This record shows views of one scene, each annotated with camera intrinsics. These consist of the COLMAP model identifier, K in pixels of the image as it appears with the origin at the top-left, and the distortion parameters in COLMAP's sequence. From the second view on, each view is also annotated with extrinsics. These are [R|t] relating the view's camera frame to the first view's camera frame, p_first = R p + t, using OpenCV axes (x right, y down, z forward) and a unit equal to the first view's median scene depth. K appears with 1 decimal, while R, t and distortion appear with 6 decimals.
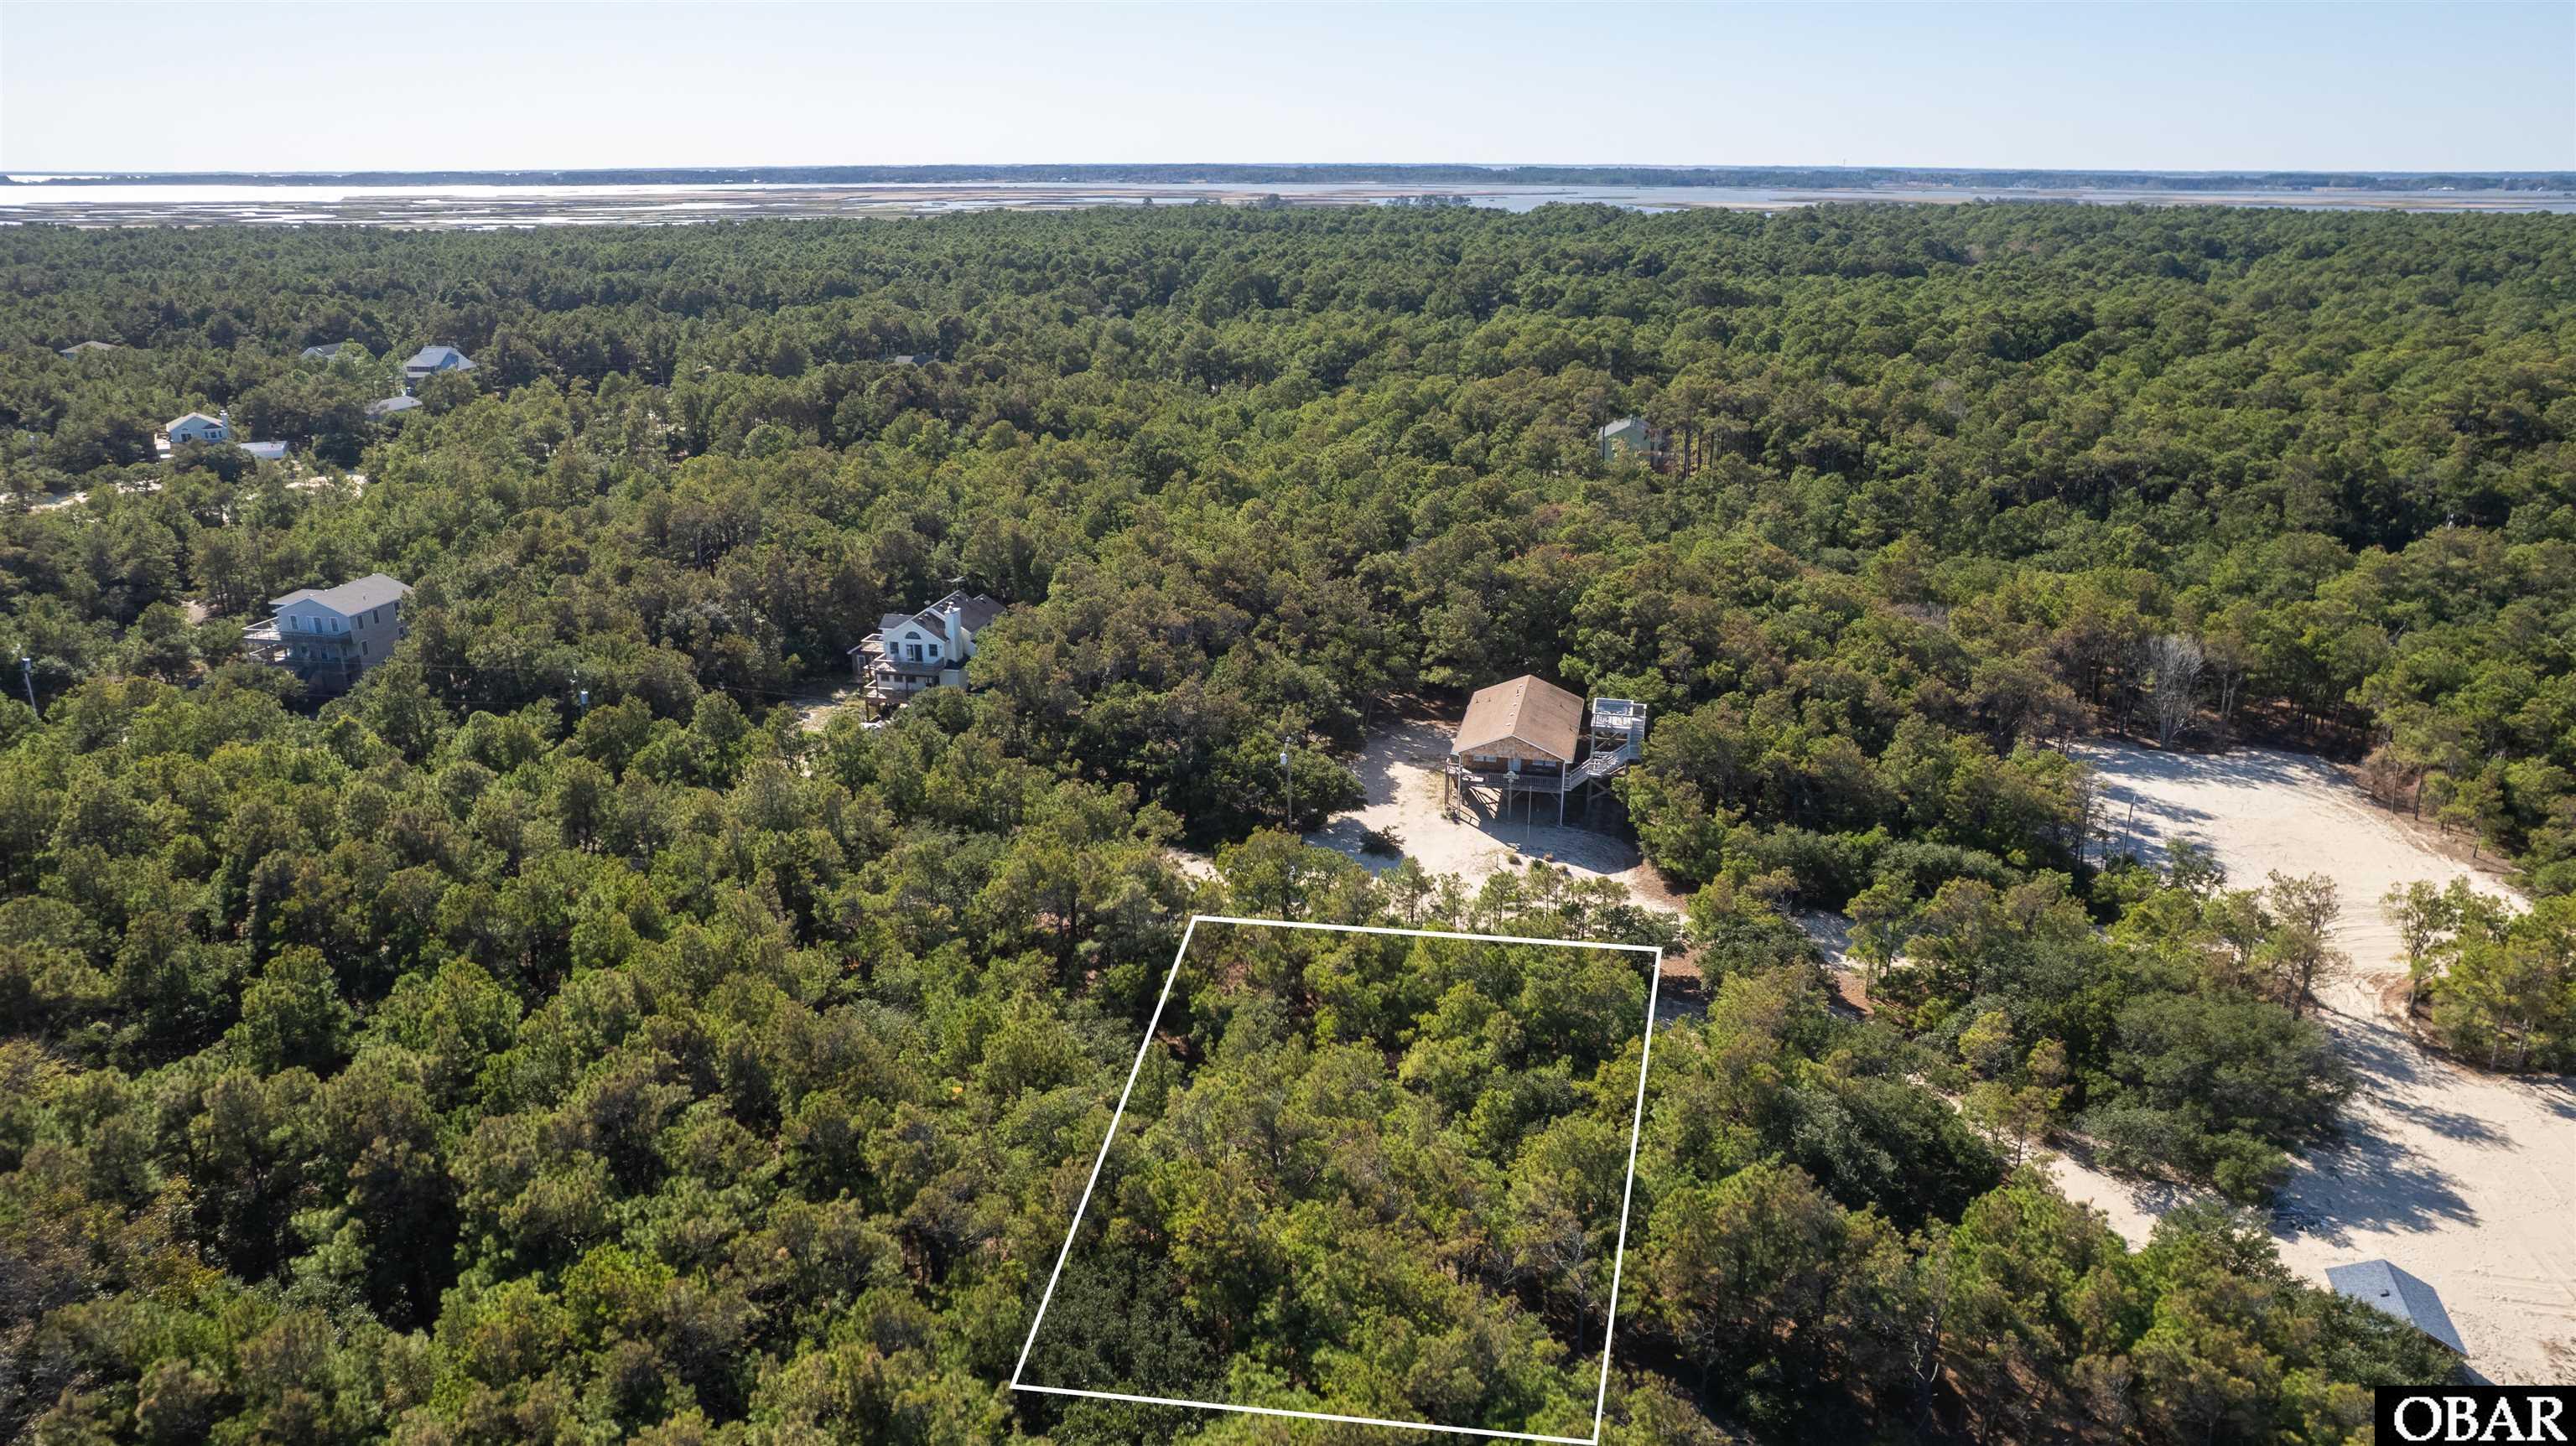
lens RADIAL K [[1711.5, 0, 1304.0], [0, 1711.5, 742.1], [0, 0, 1]] dist [-0.068518, 0.059812]
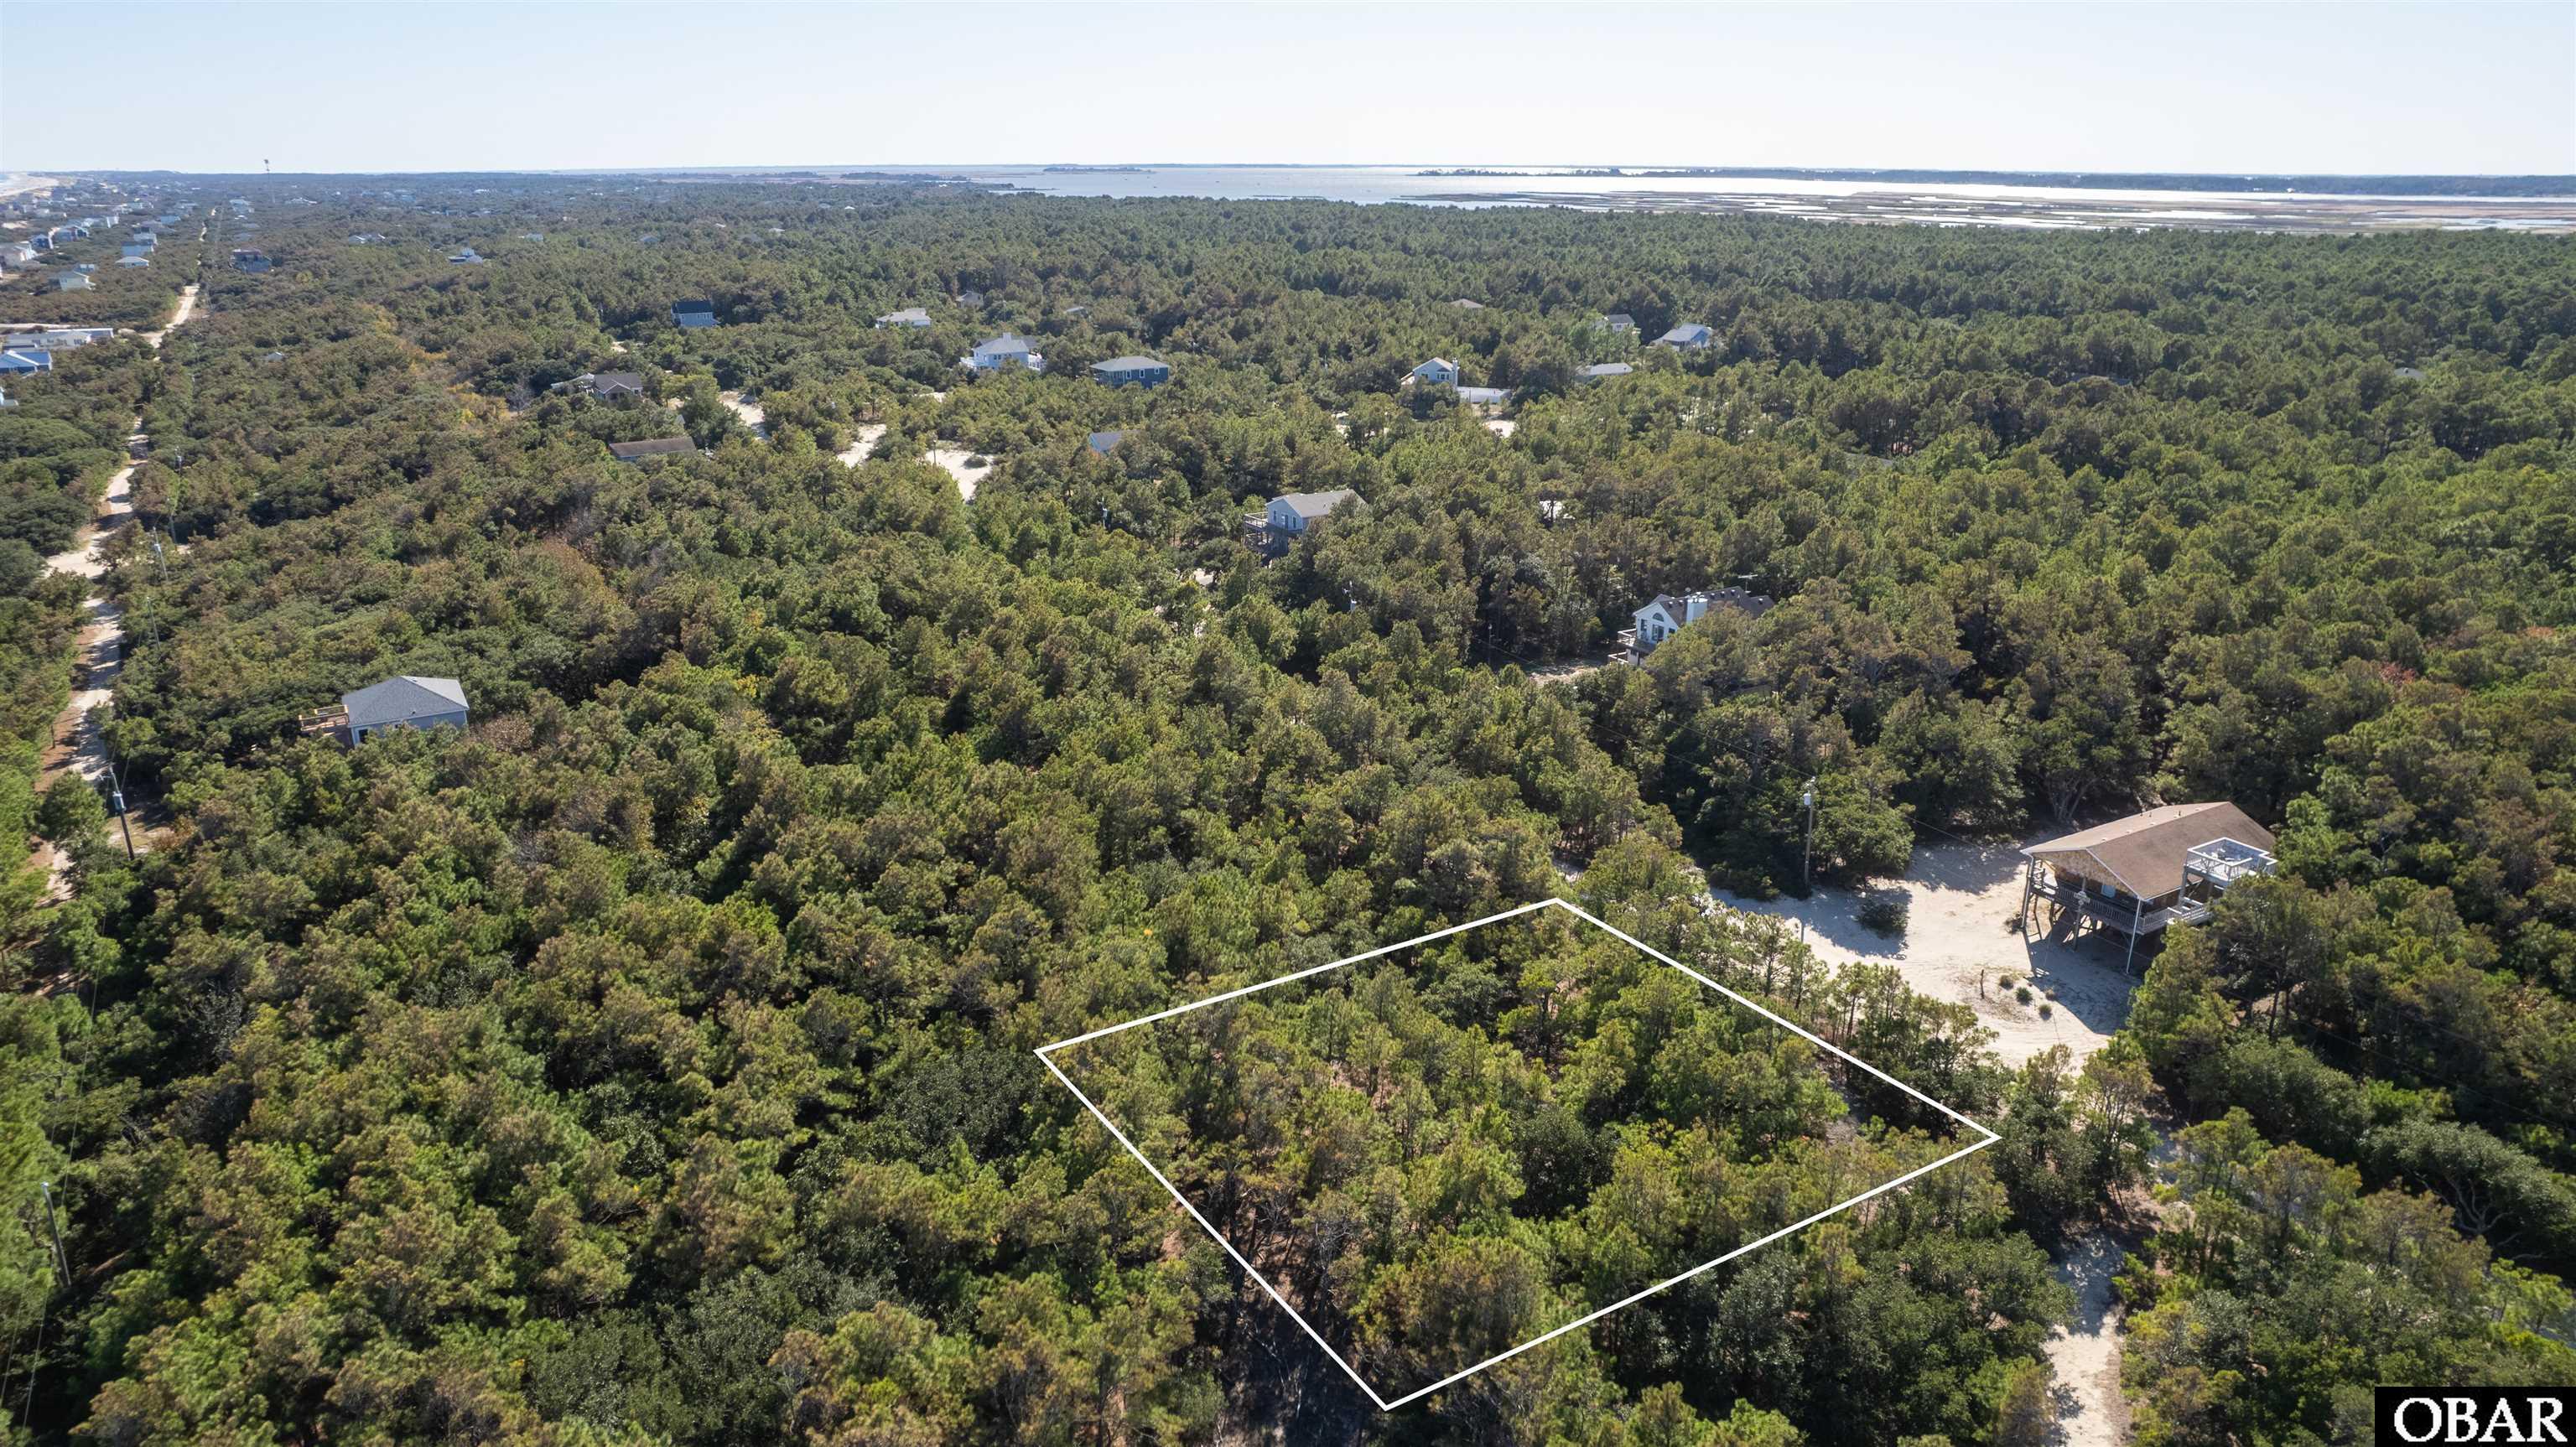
lens RADIAL K [[1711.6, 0, 1297.4], [0, 1711.6, 723.8], [0, 0, 1]] dist [-0.068518, 0.059812]
pose [[0.690723, 0.231388, -0.685099, 0.345279], [-0.238934, 0.967239, 0.085783, -0.036373], [0.682504, 0.104441, 0.723381, 0.103902]]
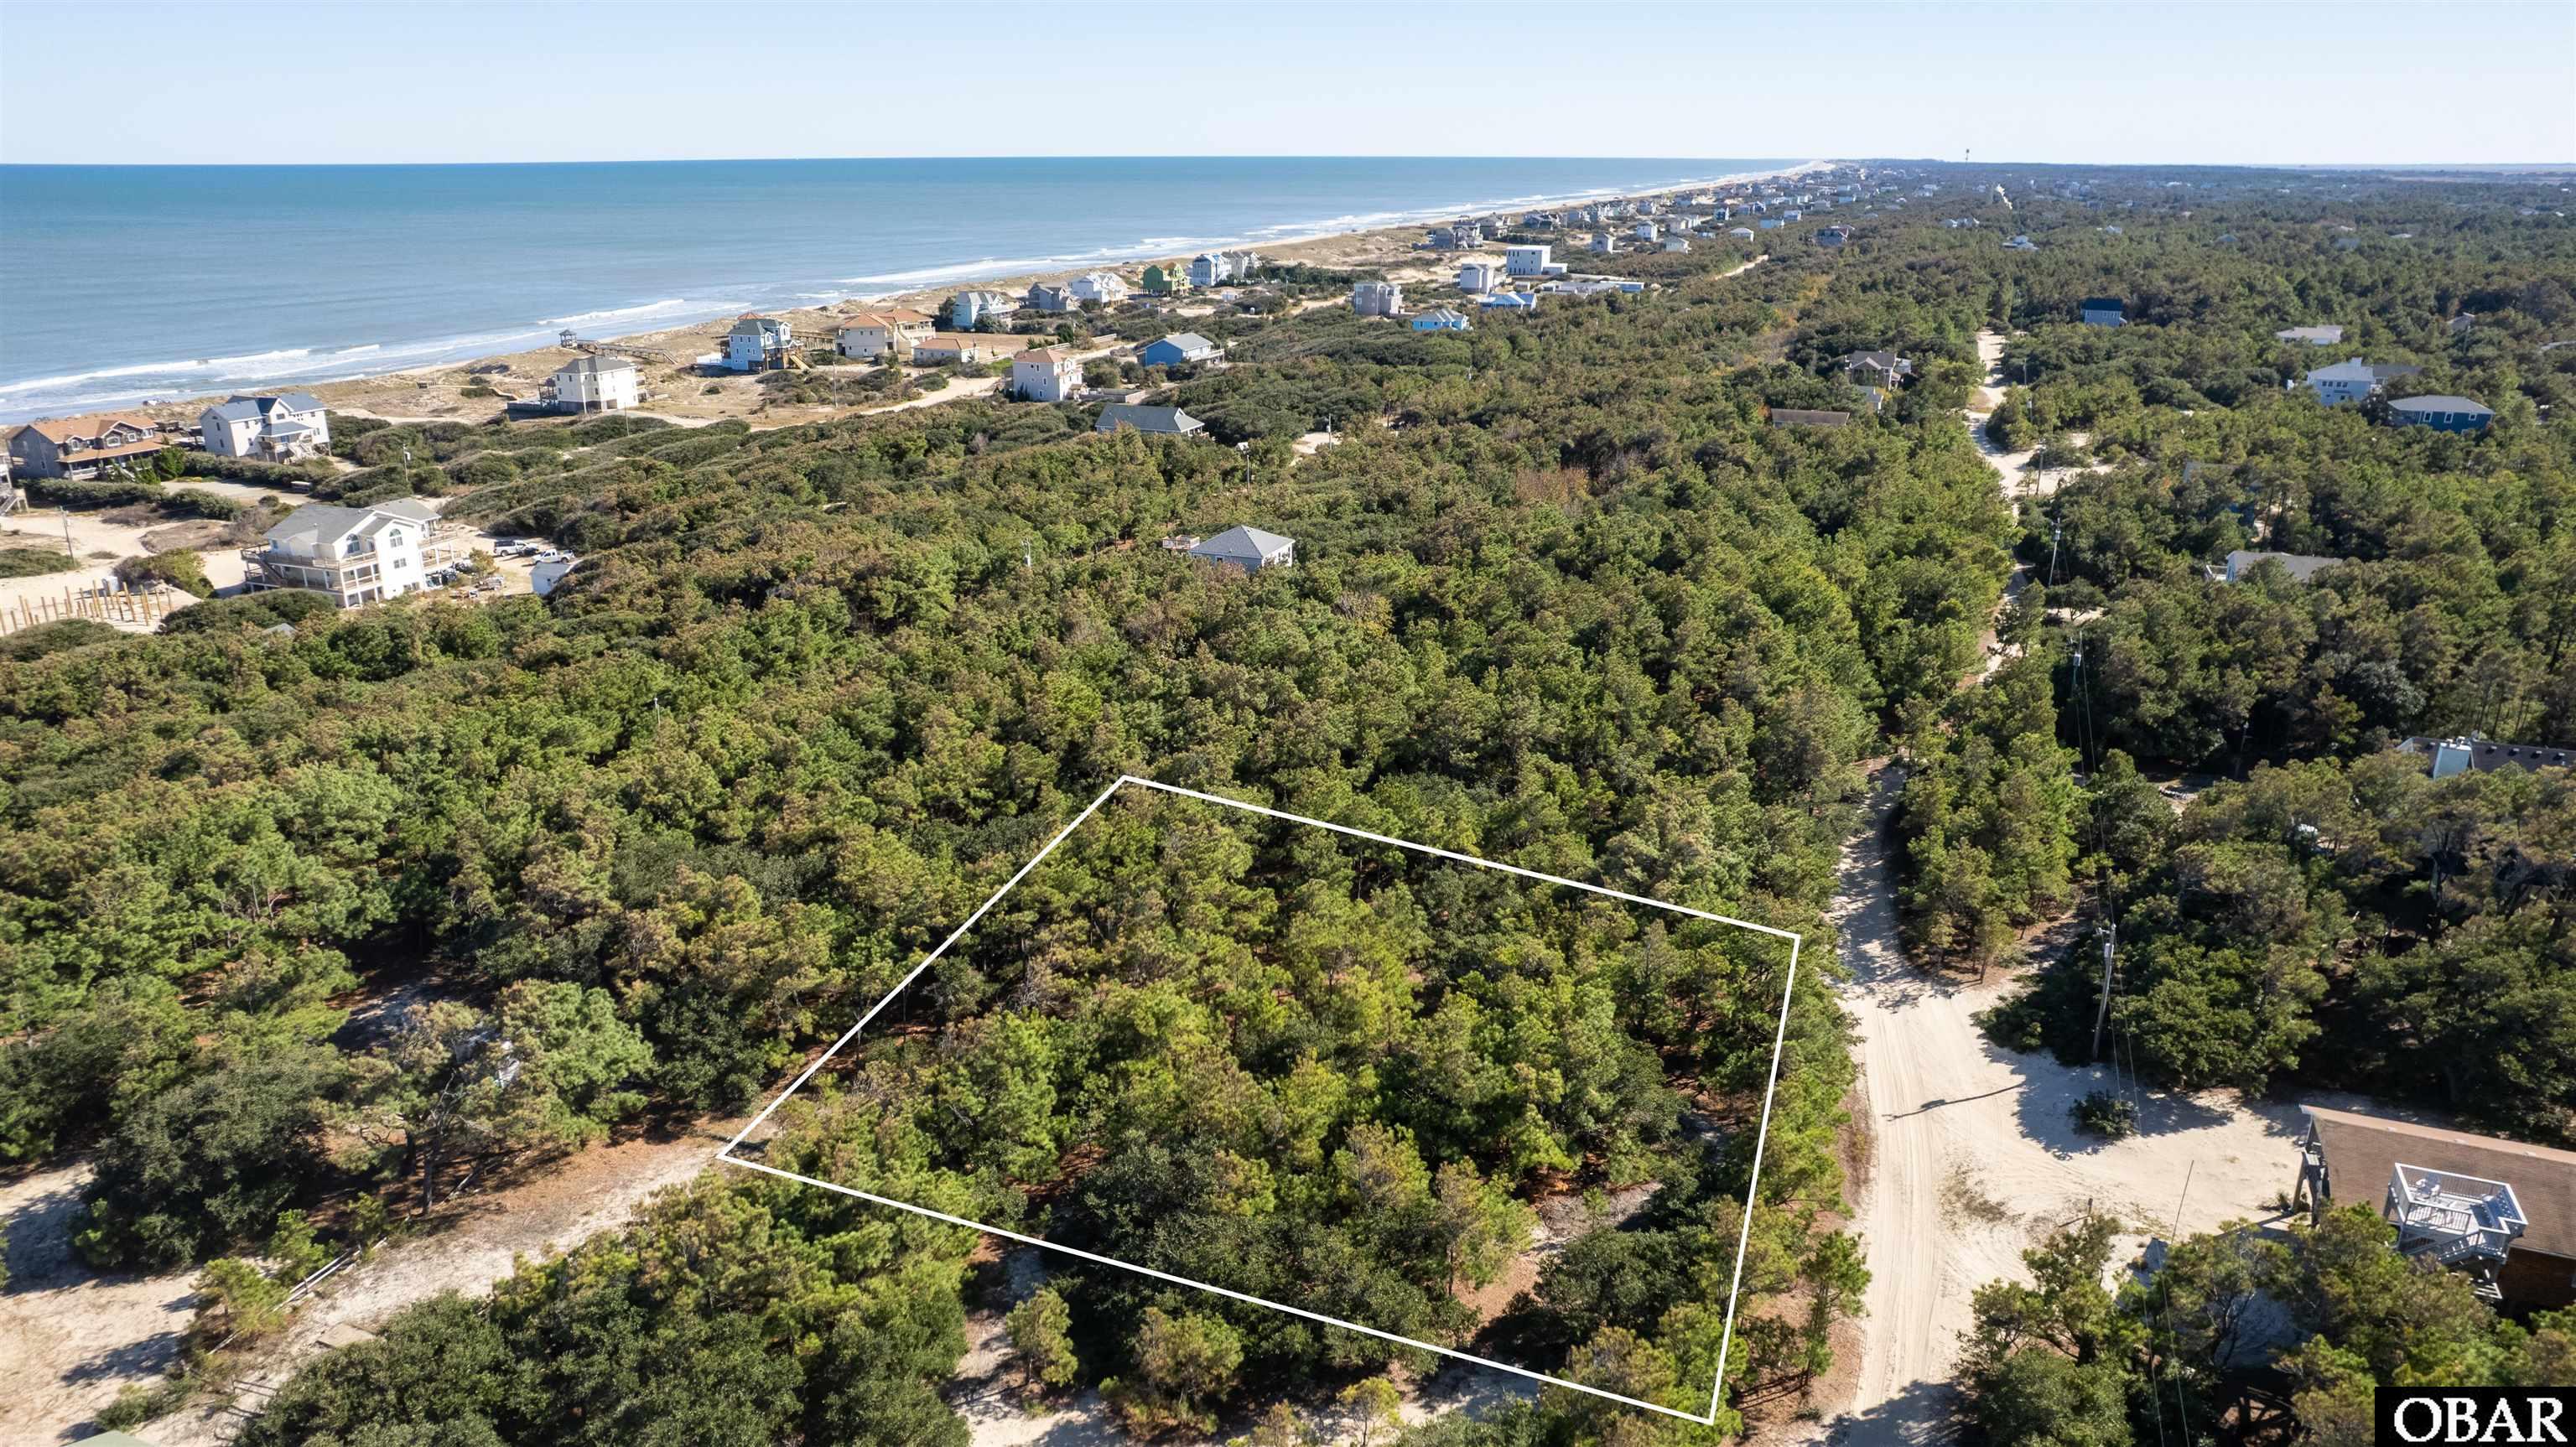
lens RADIAL K [[1711.6, 0, 1292.1], [0, 1711.6, 709.9], [0, 0, 1]] dist [-0.068518, 0.059812]
pose [[-0.144967, 0.312870, -0.938668, 0.576123], [-0.324734, 0.881095, 0.343831, -0.184210], [0.934629, 0.354662, -0.026130, 0.531869]]
